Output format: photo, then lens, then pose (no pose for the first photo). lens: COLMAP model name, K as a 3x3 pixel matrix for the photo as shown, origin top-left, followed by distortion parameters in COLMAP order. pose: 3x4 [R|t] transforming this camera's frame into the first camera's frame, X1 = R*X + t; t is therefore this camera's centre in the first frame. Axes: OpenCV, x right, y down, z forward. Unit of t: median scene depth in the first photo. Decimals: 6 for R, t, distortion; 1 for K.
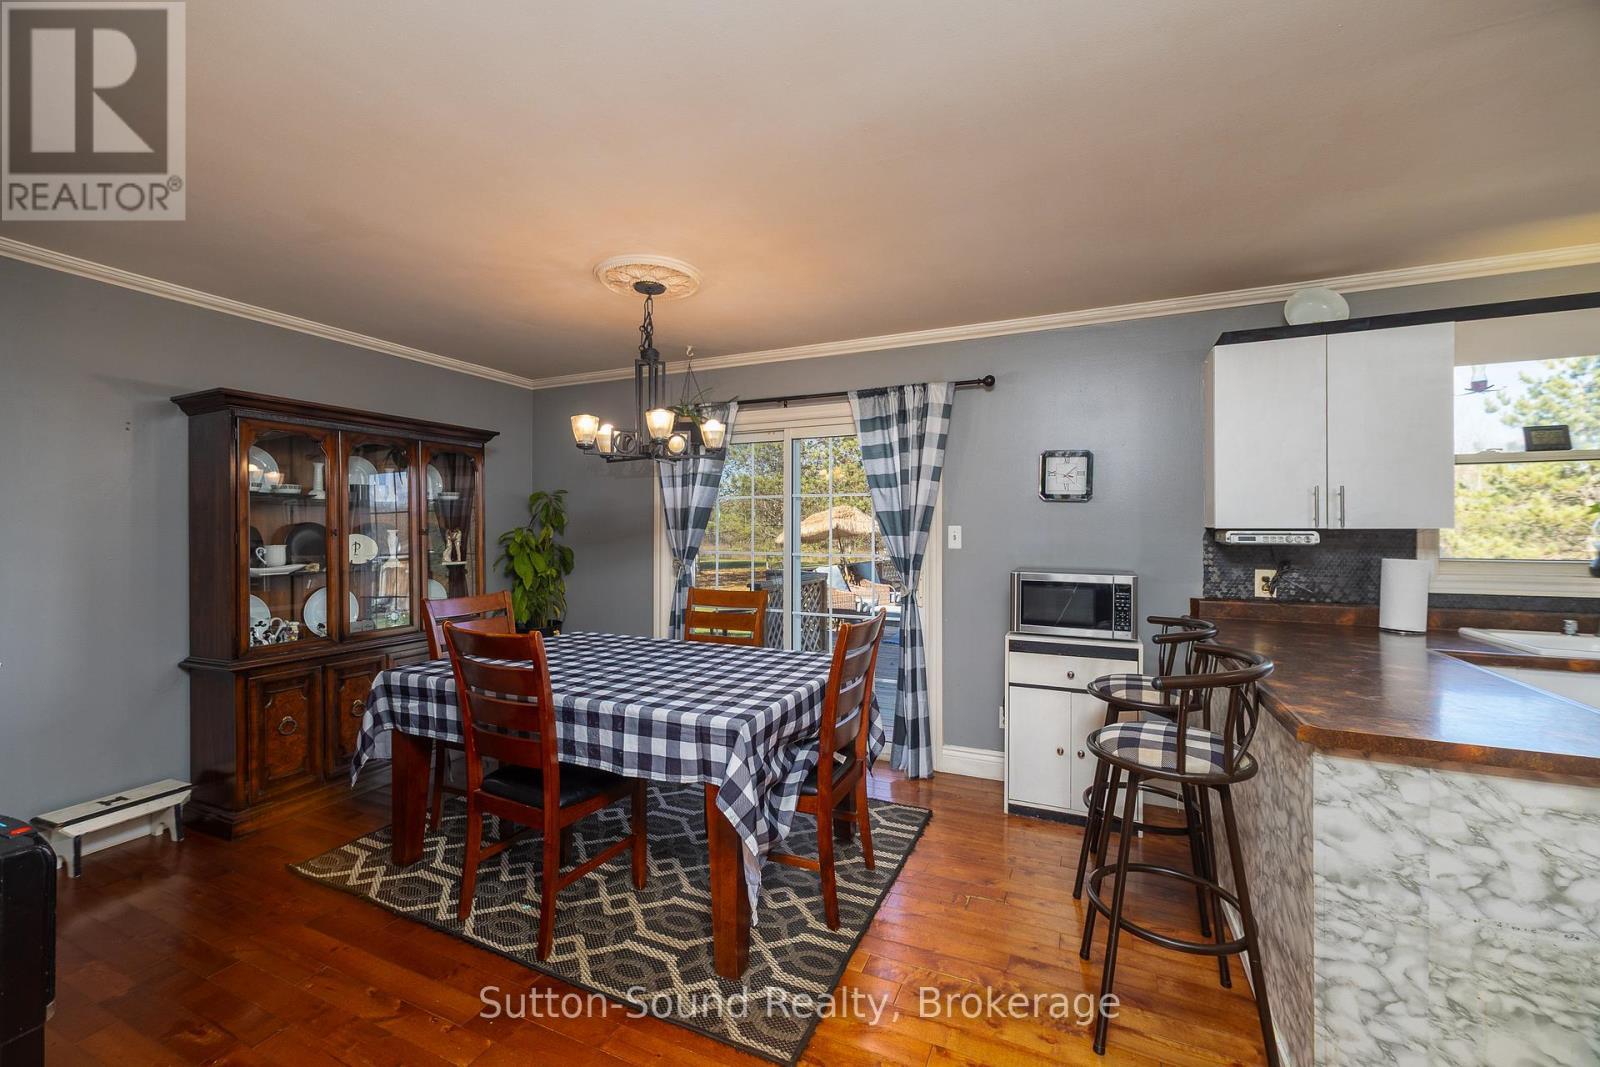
lens RADIAL K [[645.9, 0, 794.8], [0, 645.9, 529.8], [0, 0, 1]] dist [0.002756, 0.000235]
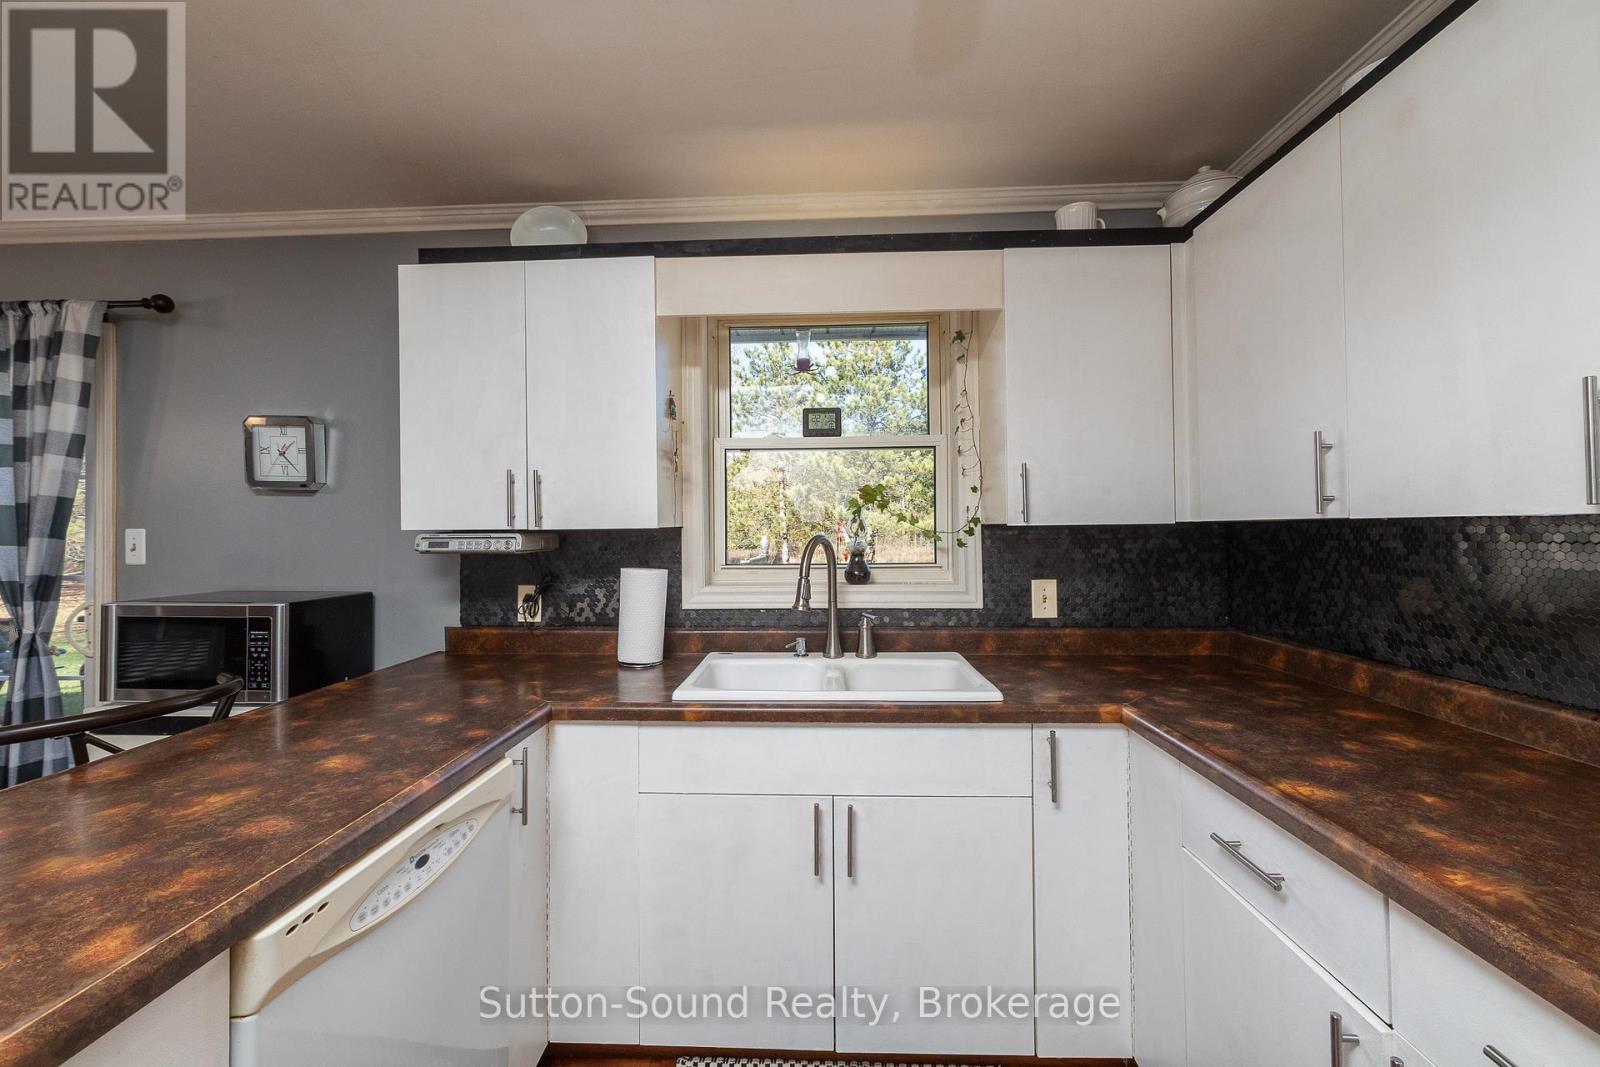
lens RADIAL K [[645.9, 0, 793.7], [0, 645.9, 534.0], [0, 0, 1]] dist [0.002756, 0.000235]
pose [[0.934107, -0.007894, 0.356907, 0.790746], [0.008822, 0.999961, -0.000973, 0.006113], [-0.356885, 0.004057, 0.934140, 0.209219]]
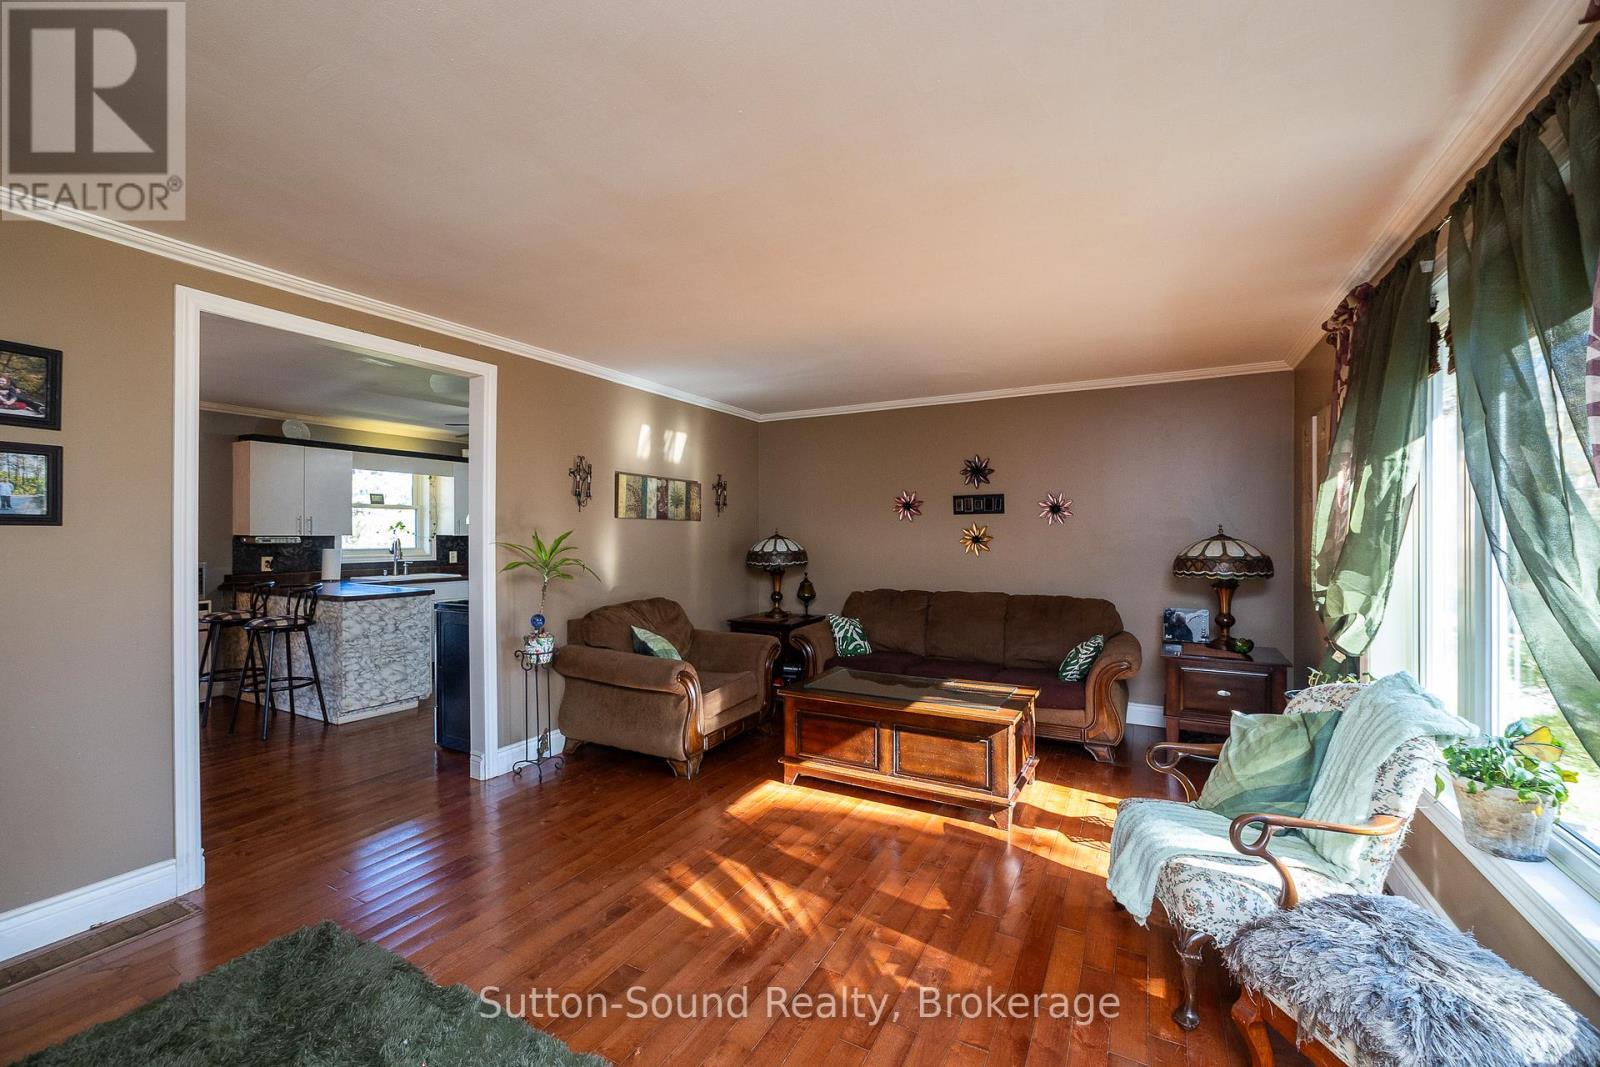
lens RADIAL K [[645.9, 0, 796.5], [0, 645.9, 533.4], [0, 0, 1]] dist [0.002756, 0.000235]
pose [[0.084025, 0.002771, 0.996460, -1.117553], [-0.002190, 0.999994, -0.002597, -0.007043], [-0.996461, -0.001964, 0.084031, -0.770669]]
